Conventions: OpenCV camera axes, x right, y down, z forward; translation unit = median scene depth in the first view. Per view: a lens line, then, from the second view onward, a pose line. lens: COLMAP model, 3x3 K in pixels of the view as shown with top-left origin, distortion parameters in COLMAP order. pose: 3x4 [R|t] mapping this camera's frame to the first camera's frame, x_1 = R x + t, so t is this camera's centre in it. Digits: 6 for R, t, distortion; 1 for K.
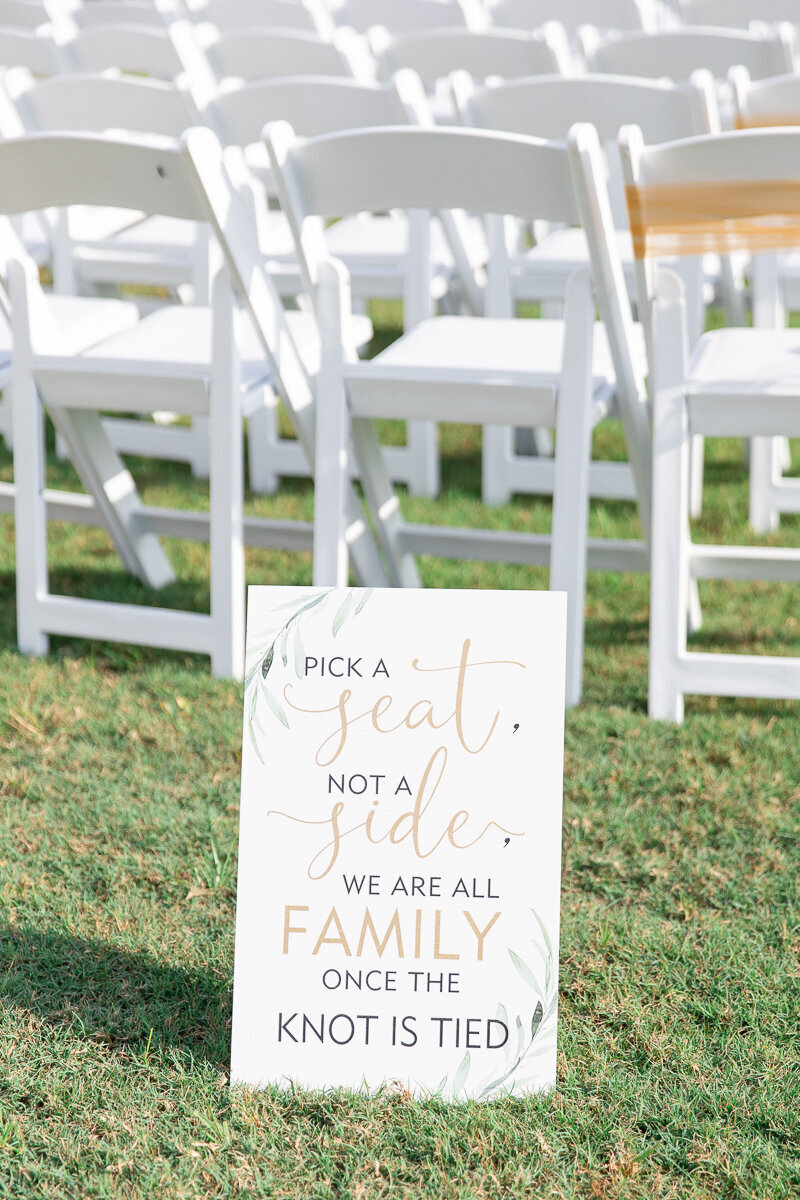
lens RADIAL K [[2184.5, 0, 399.6], [0, 2184.5, 601.2], [0, 0, 1]] dist [-0.078851, 0.000000]
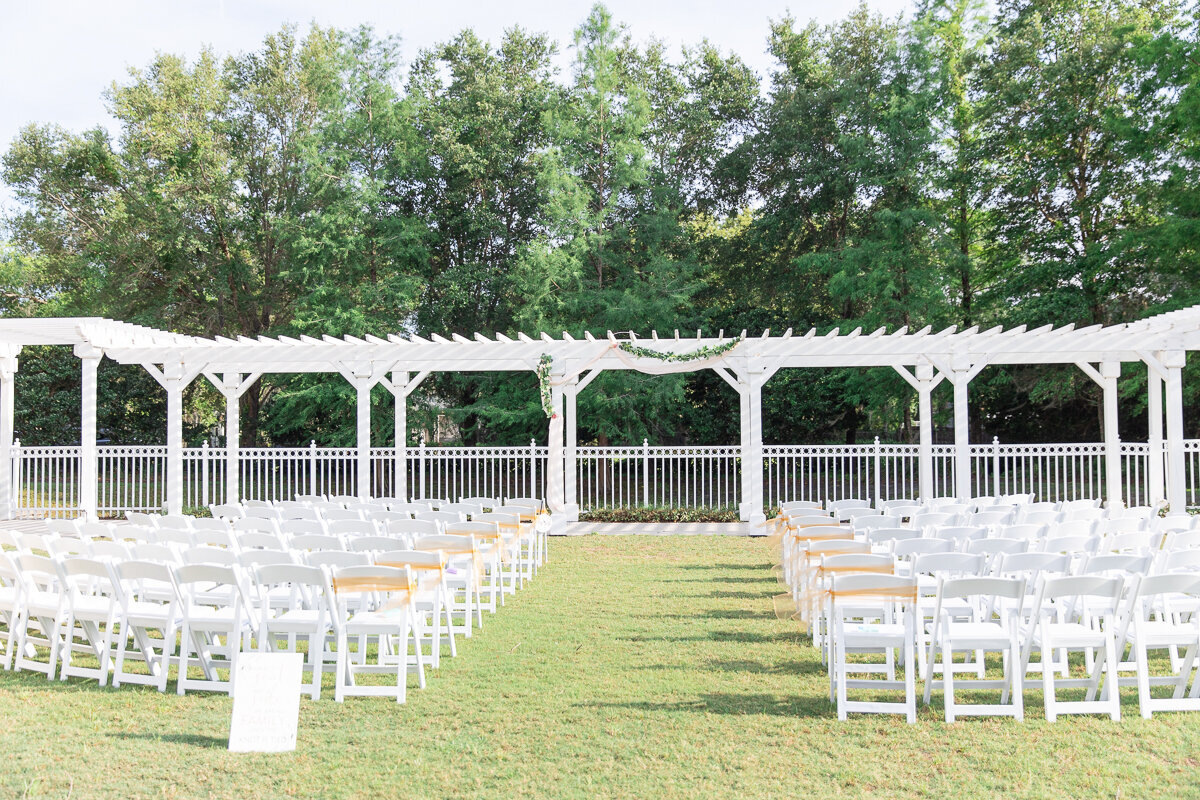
lens RADIAL K [[1191.3, 0, 603.2], [0, 1191.3, 402.8], [0, 0, 1]] dist [0.014318, 0.000000]
pose [[0.976577, 0.045626, 0.210276, 0.108486], [0.028896, 0.940598, -0.338292, 0.307268], [-0.213220, 0.336444, 0.917247, -1.446707]]
